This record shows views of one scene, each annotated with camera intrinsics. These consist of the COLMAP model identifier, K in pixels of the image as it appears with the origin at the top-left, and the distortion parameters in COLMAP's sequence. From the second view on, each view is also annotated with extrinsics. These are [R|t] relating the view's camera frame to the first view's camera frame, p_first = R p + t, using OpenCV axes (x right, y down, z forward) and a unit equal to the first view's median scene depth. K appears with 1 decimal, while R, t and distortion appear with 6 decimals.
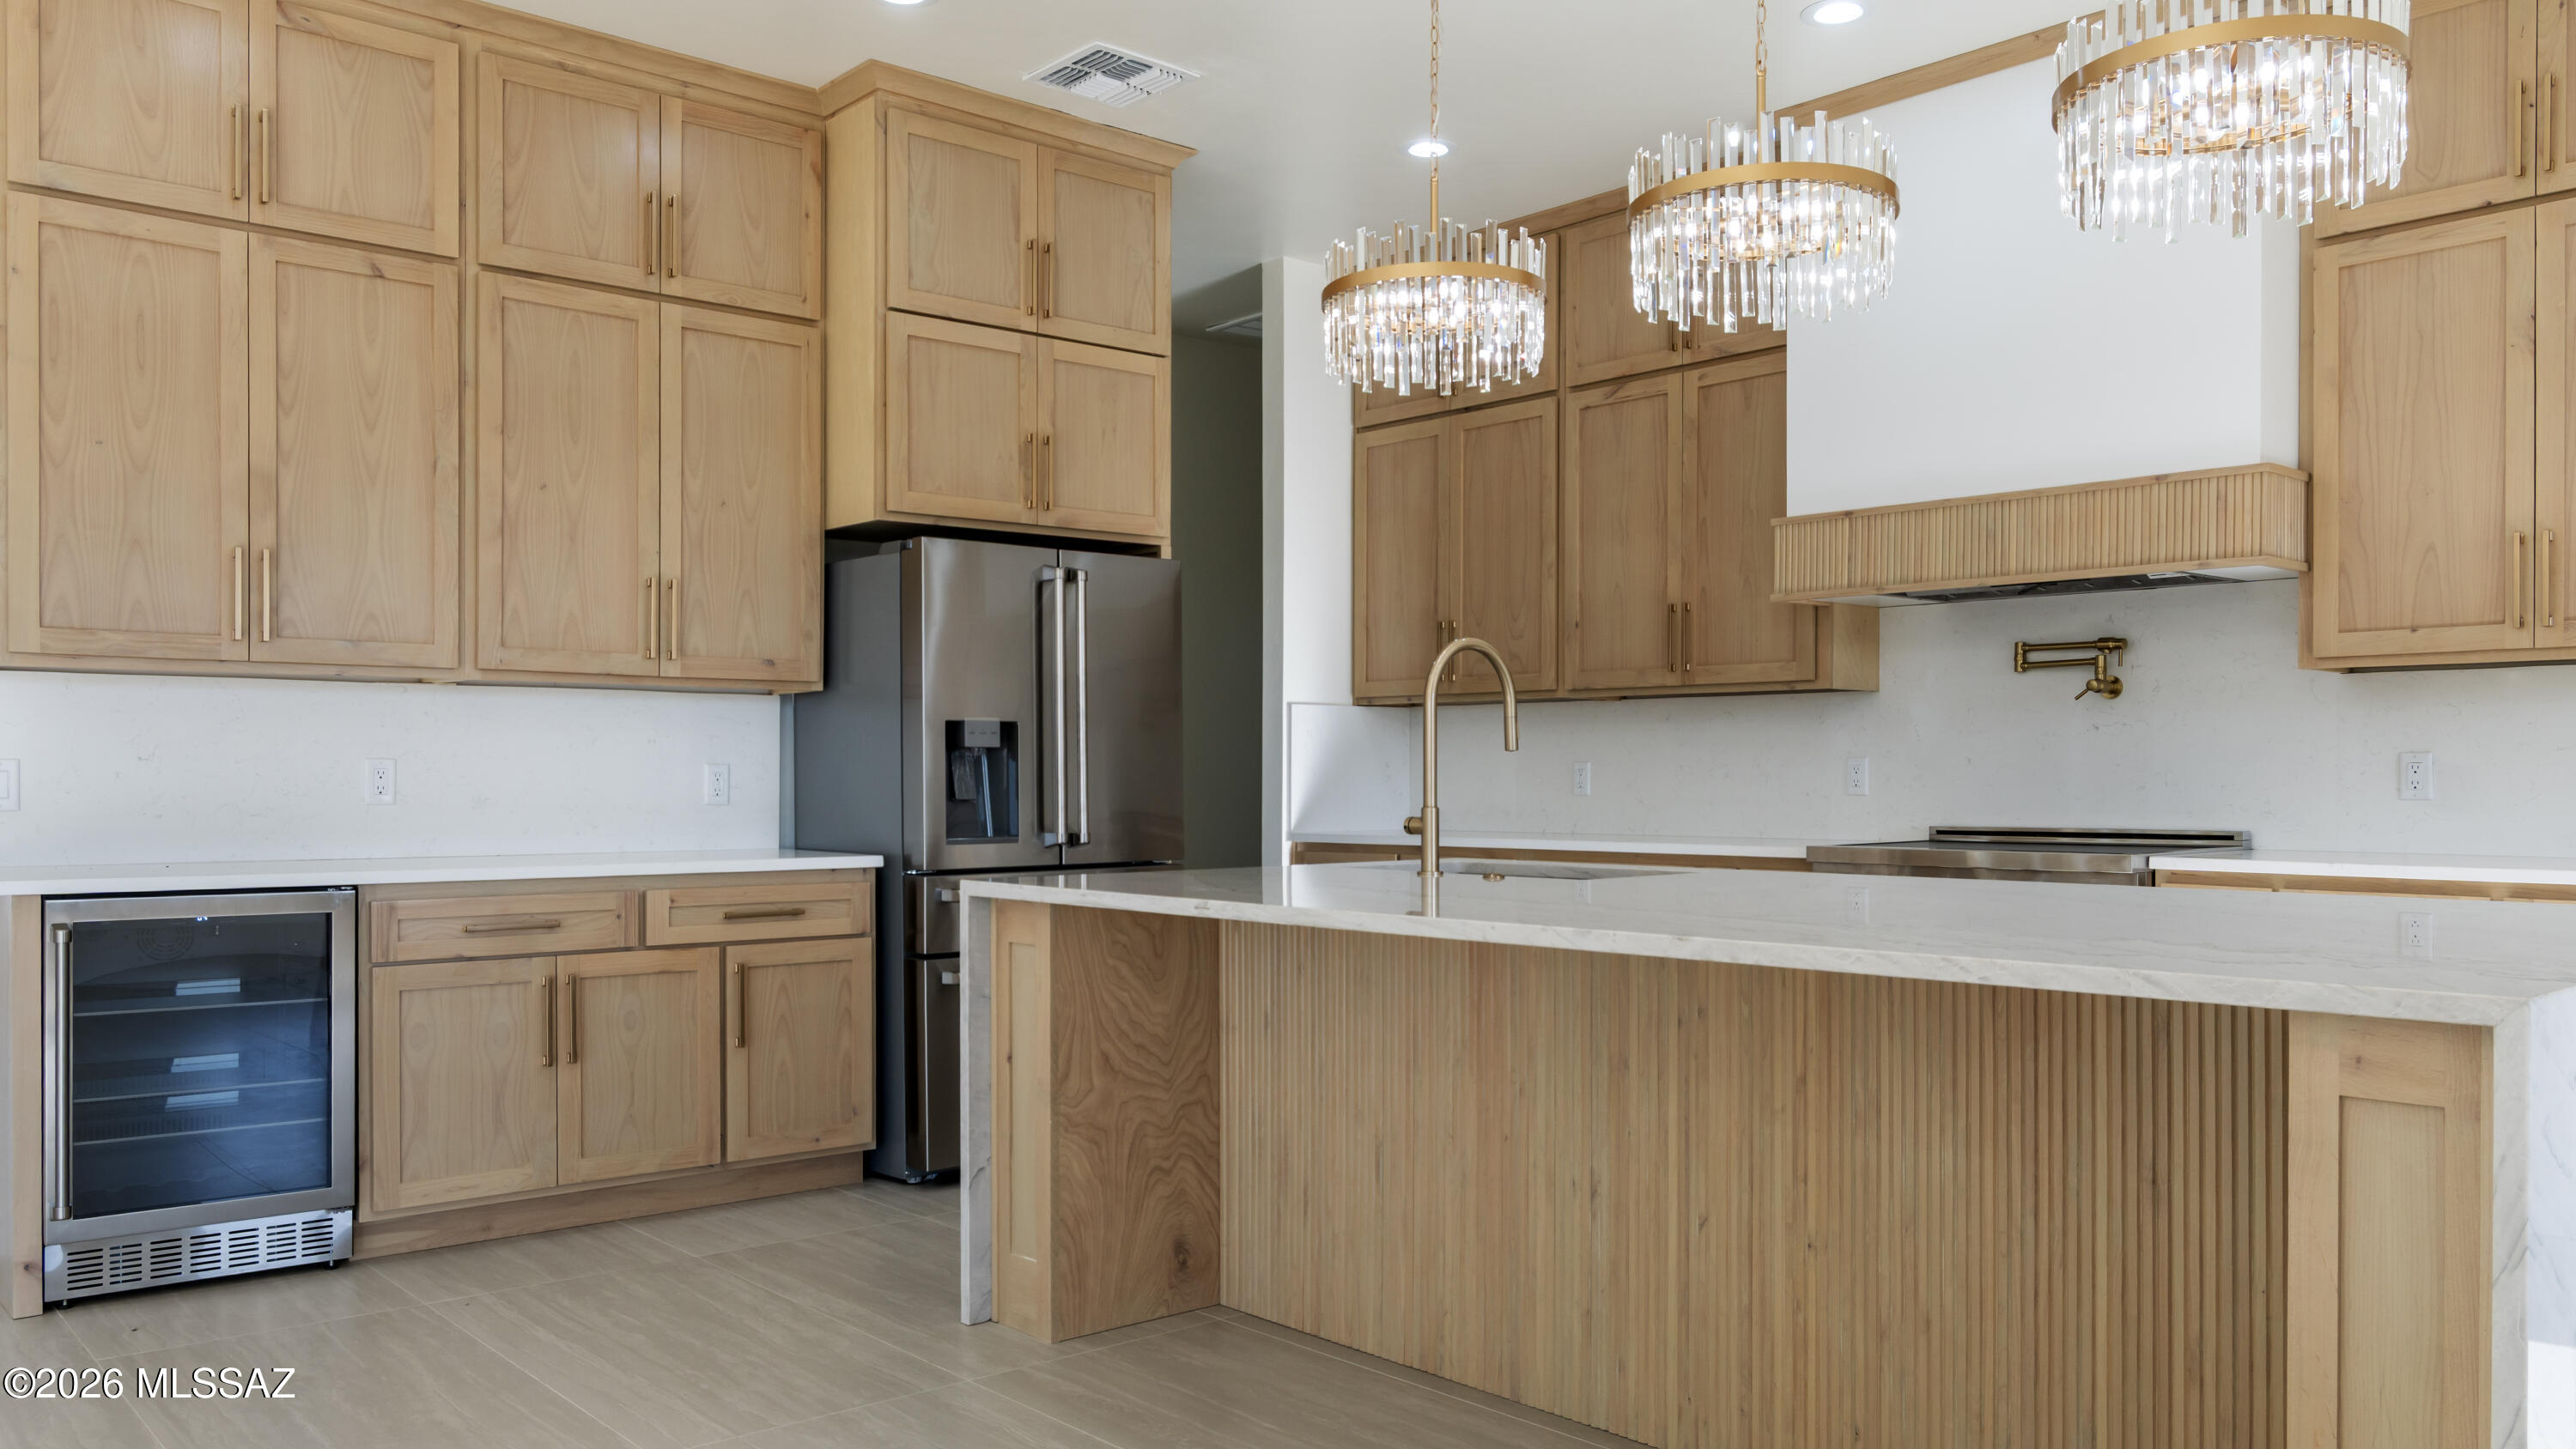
lens RADIAL K [[1897.6, 0, 1295.4], [0, 1897.6, 782.9], [0, 0, 1]] dist [-0.006818, 0.003319]
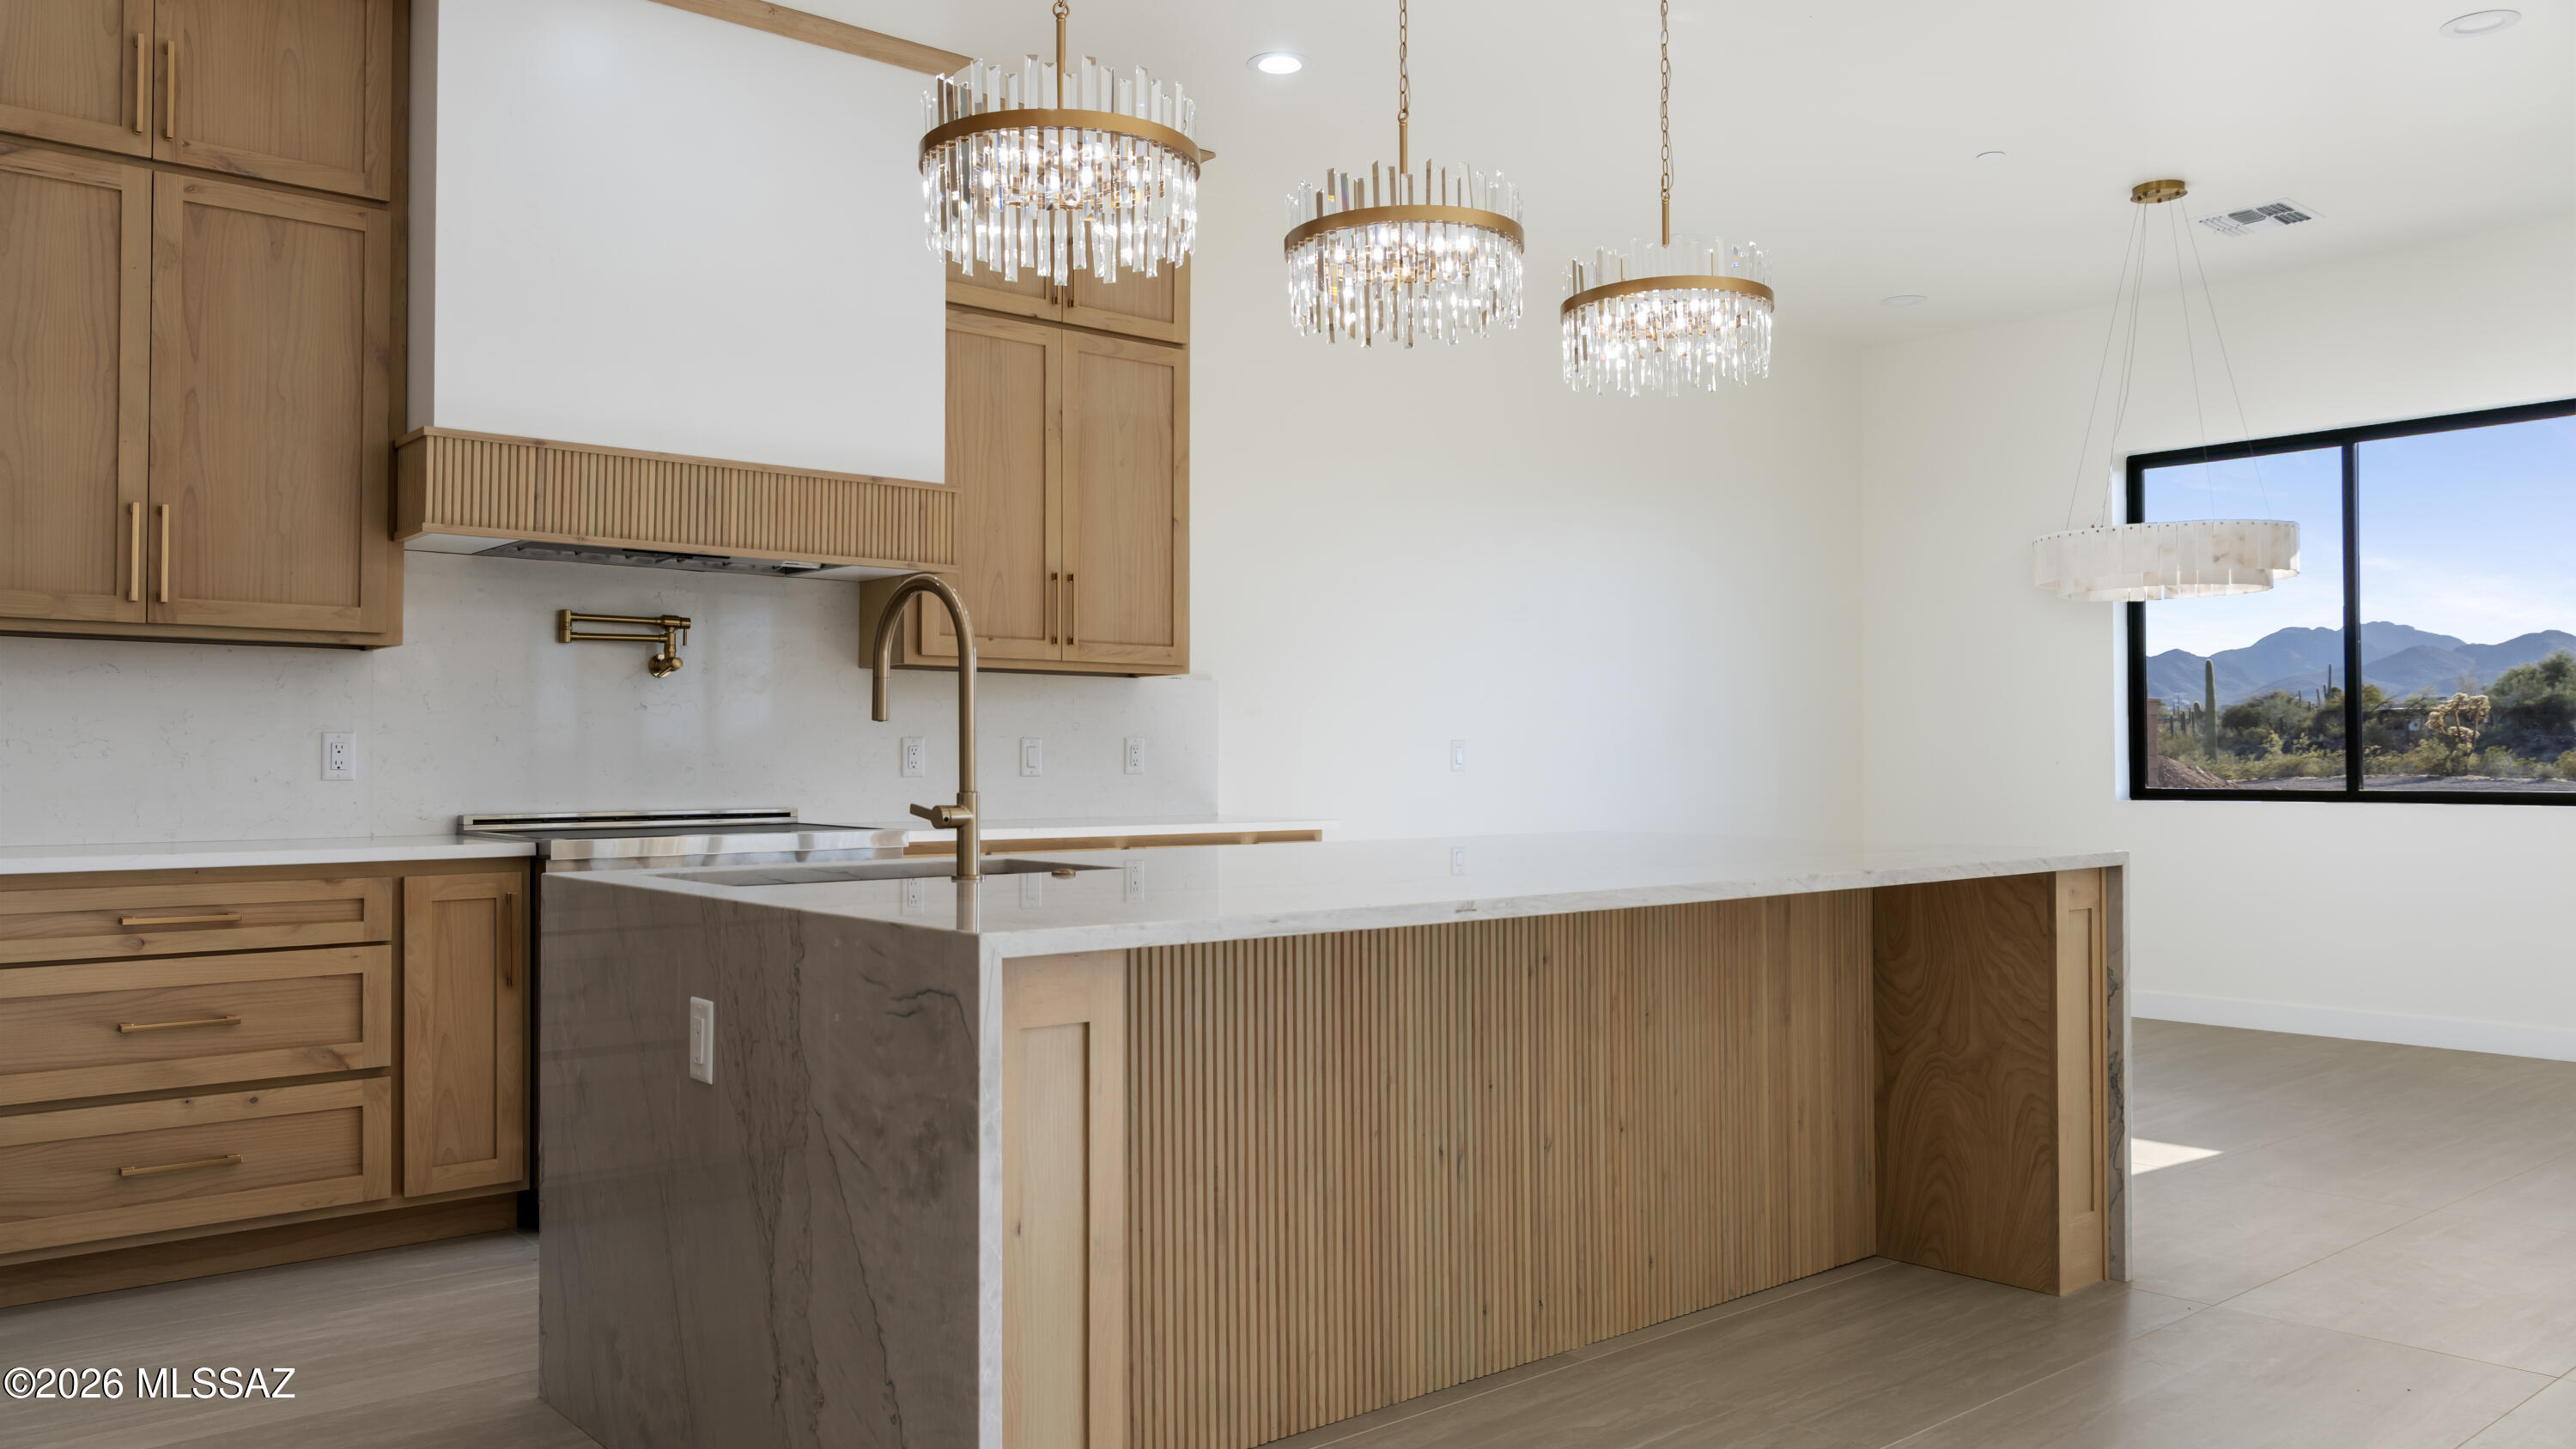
lens RADIAL K [[1886.6, 0, 1299.1], [0, 1886.6, 713.7], [0, 0, 1]] dist [-0.006143, 0.002315]
pose [[0.002420, 0.023633, 0.999718, -0.613273], [0.004554, 0.999710, -0.023644, -0.001382], [-0.999987, 0.004610, 0.002312, 0.754961]]
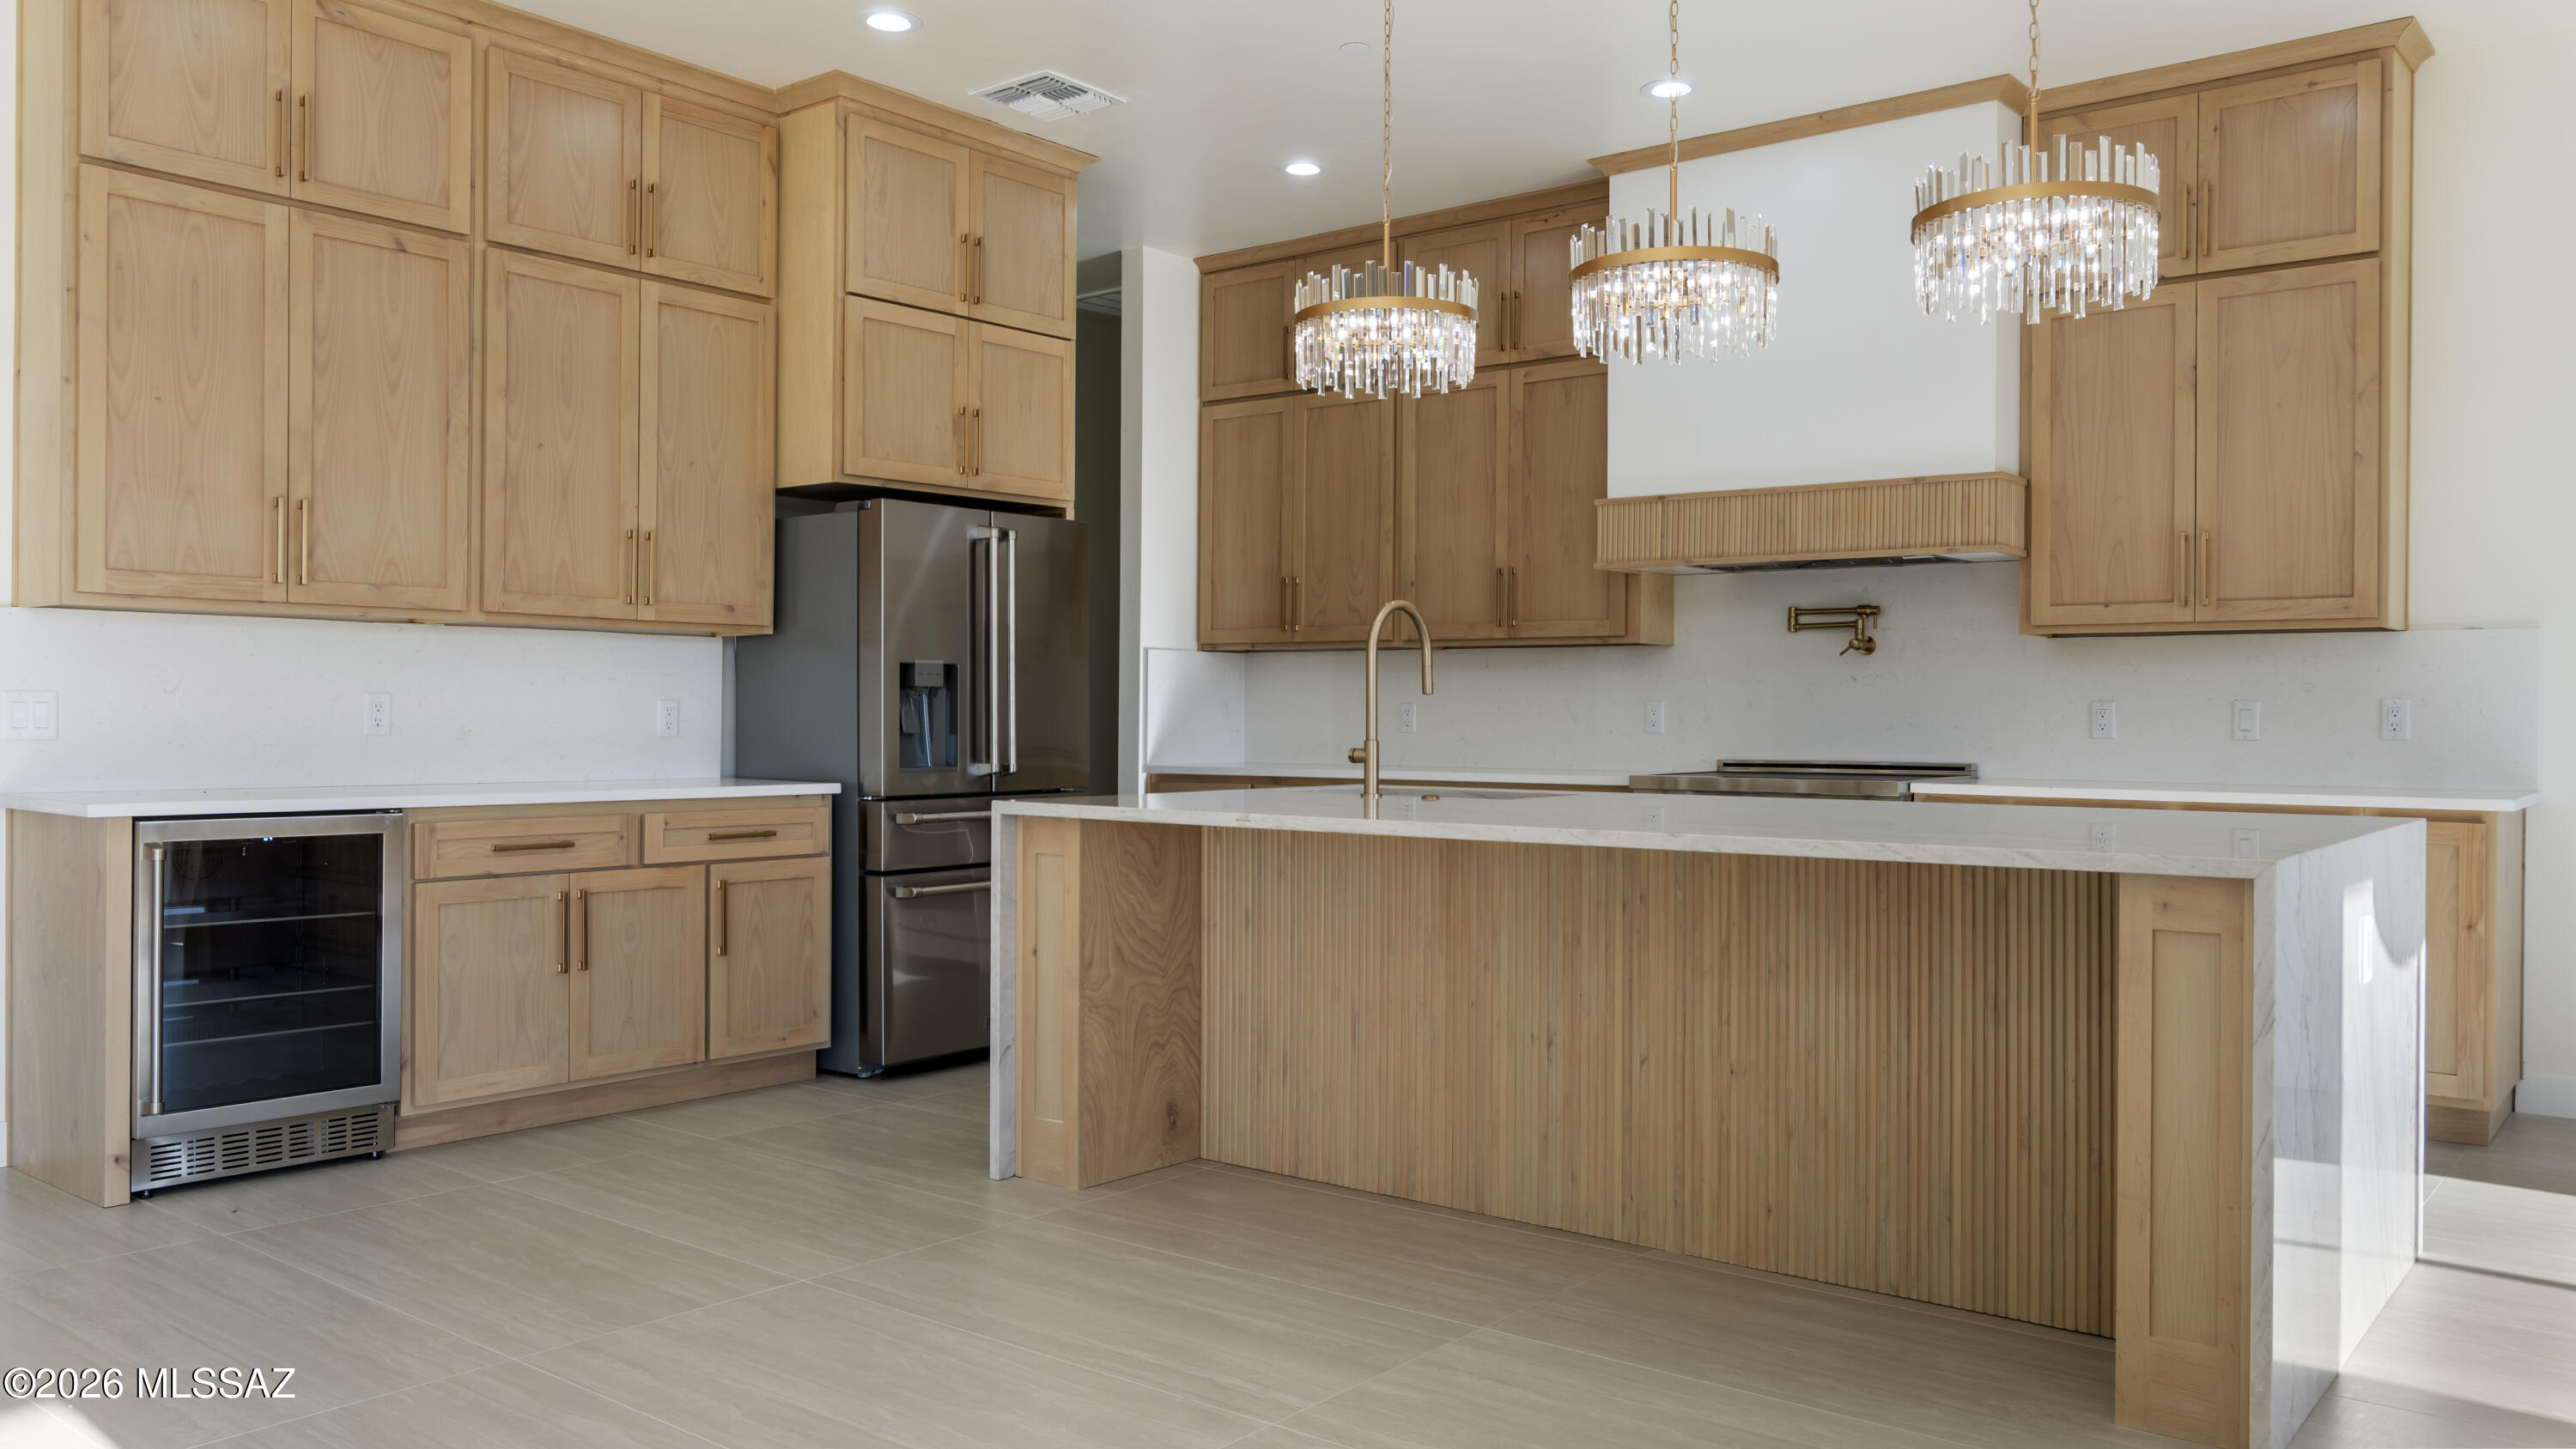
lens RADIAL K [[1886.6, 0, 1299.1], [0, 1886.6, 713.7], [0, 0, 1]] dist [-0.006143, 0.002315]
pose [[0.984787, 0.005966, 0.173666, -0.159799], [-0.005218, 0.999975, -0.004761, 0.001401], [-0.173690, 0.003782, 0.984793, -0.152159]]
